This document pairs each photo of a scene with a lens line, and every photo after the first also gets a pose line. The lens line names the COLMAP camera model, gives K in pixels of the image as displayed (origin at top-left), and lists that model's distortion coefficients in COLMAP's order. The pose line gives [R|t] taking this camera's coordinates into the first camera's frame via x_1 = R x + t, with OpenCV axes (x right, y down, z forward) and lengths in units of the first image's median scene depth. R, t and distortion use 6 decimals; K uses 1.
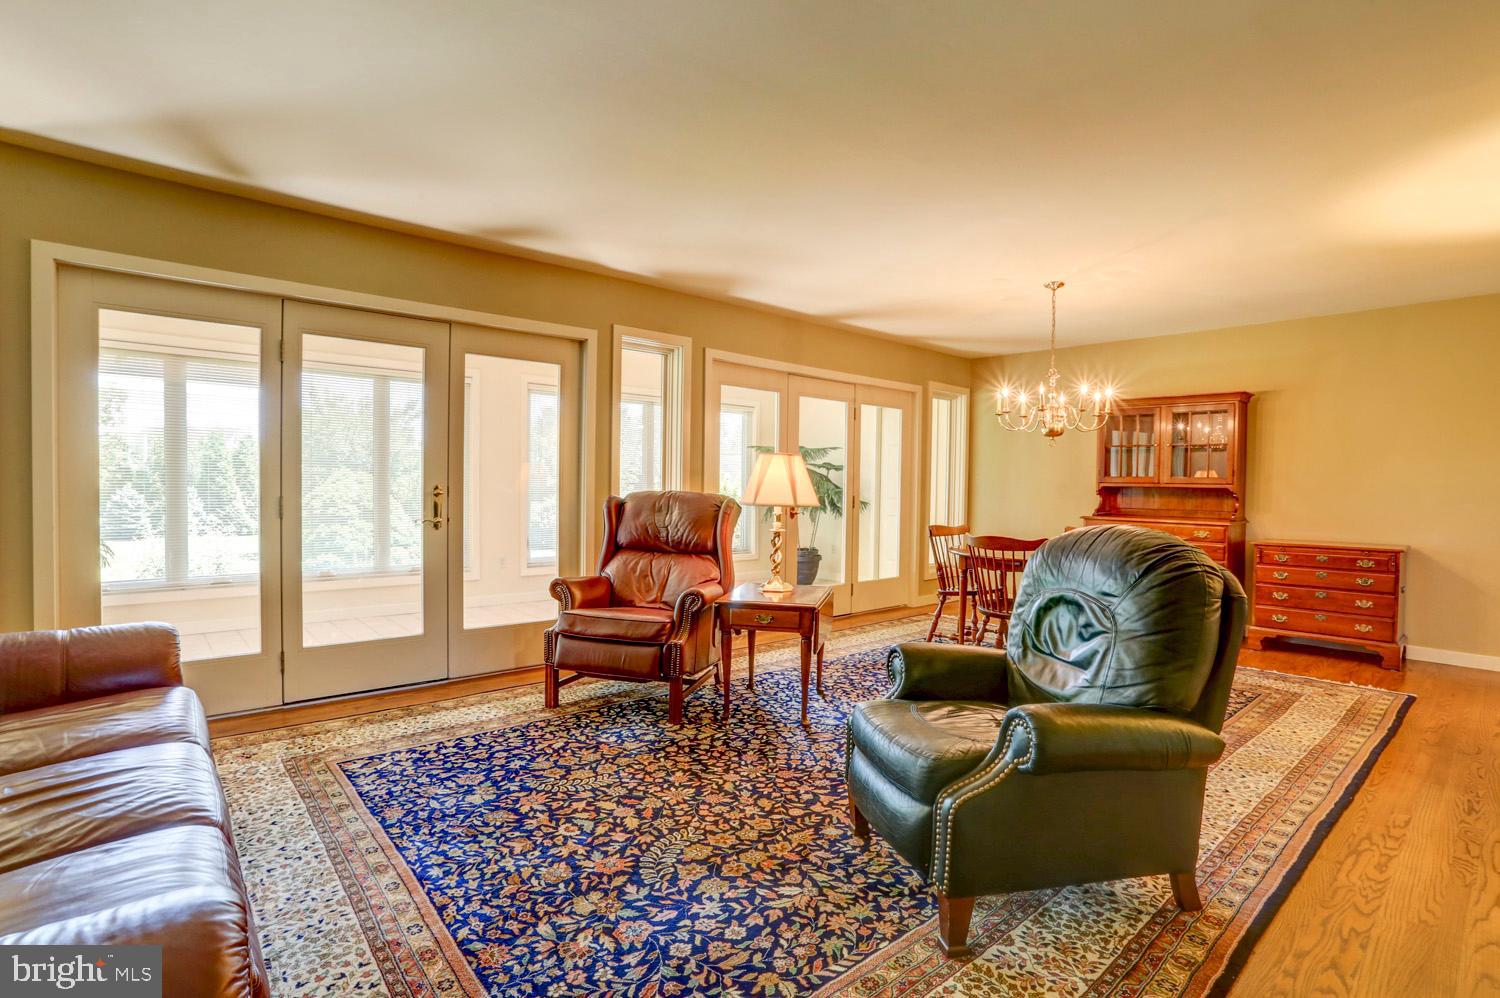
lens RADIAL K [[731.4, 0, 747.5], [0, 731.4, 498.4], [0, 0, 1]] dist [-0.074997, 0.031785]
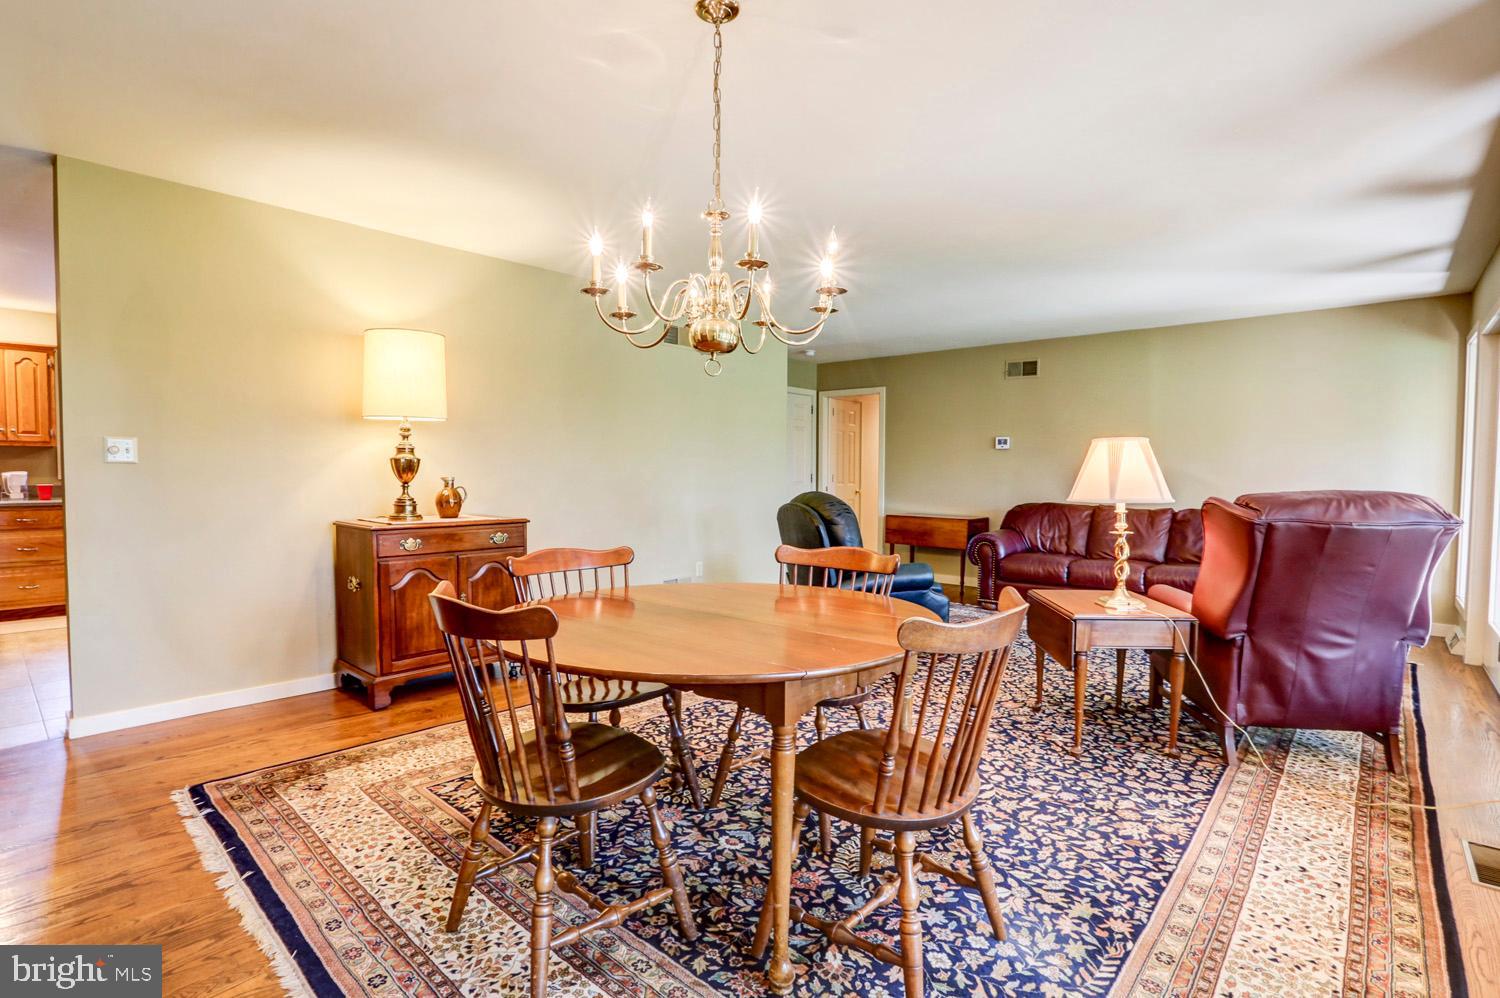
lens RADIAL K [[731.4, 0, 747.5], [0, 731.4, 498.4], [0, 0, 1]] dist [-0.074997, 0.031785]
pose [[-0.993472, -0.015765, -0.112984, 0.689964], [-0.021706, 0.998435, 0.051546, -0.034444], [0.111994, 0.053662, -0.992259, 2.213969]]
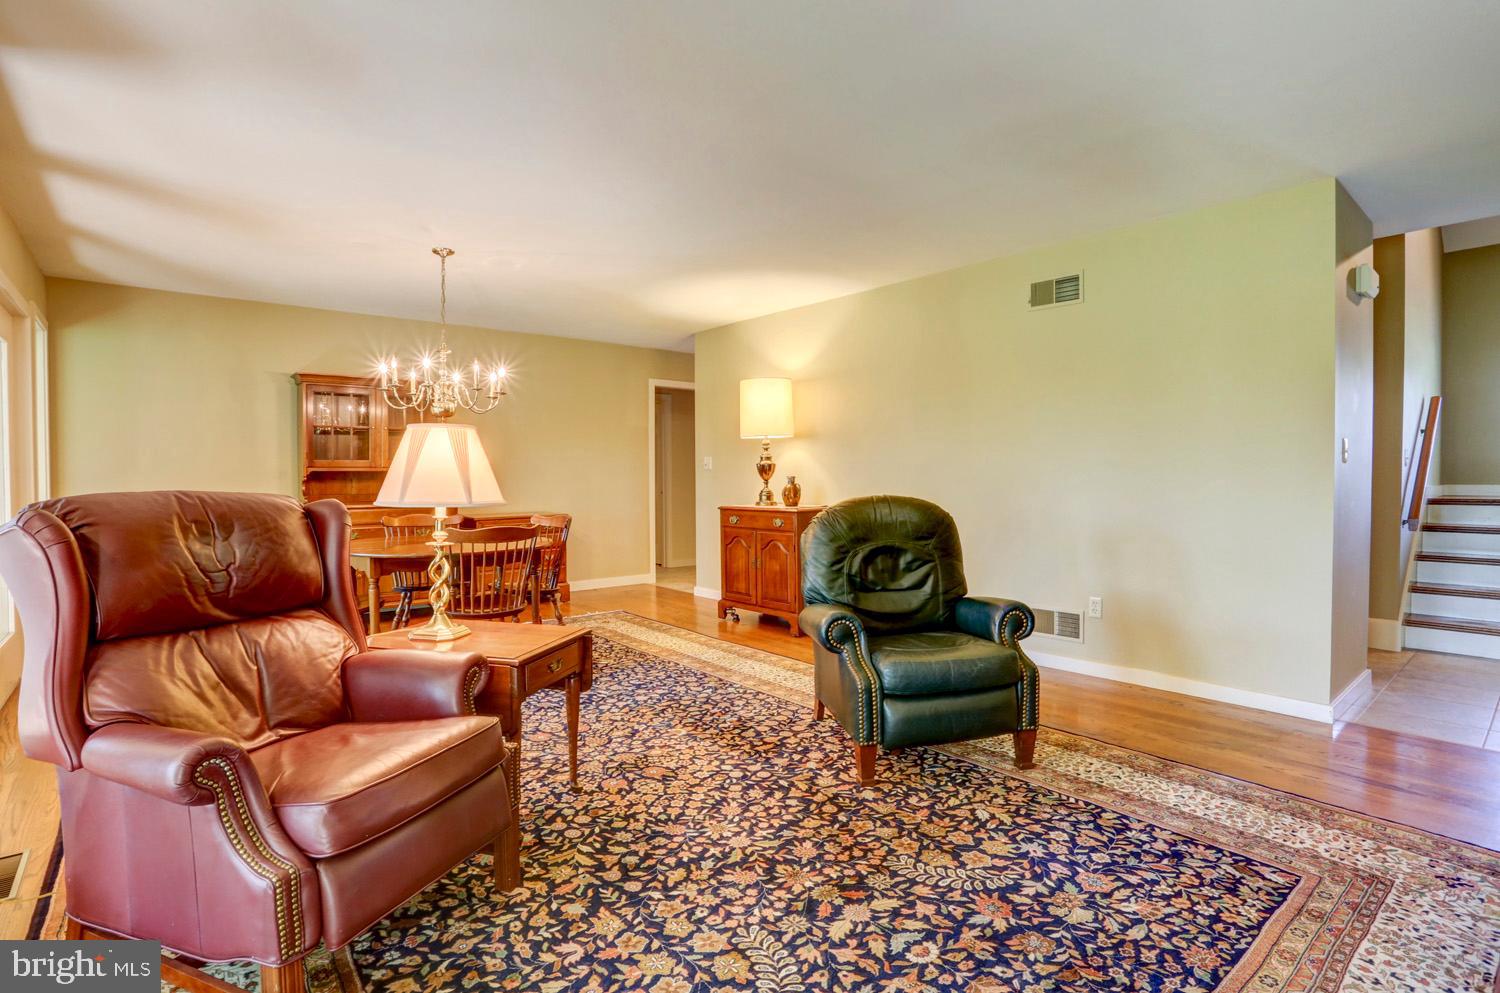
lens RADIAL K [[731.4, 0, 747.5], [0, 731.4, 495.9], [0, 0, 1]] dist [-0.074997, 0.031785]
pose [[0.023294, -0.043698, 0.998773, -0.744492], [0.021383, 0.998837, 0.043202, -0.026292], [-0.999500, 0.020351, 0.024201, 0.903095]]
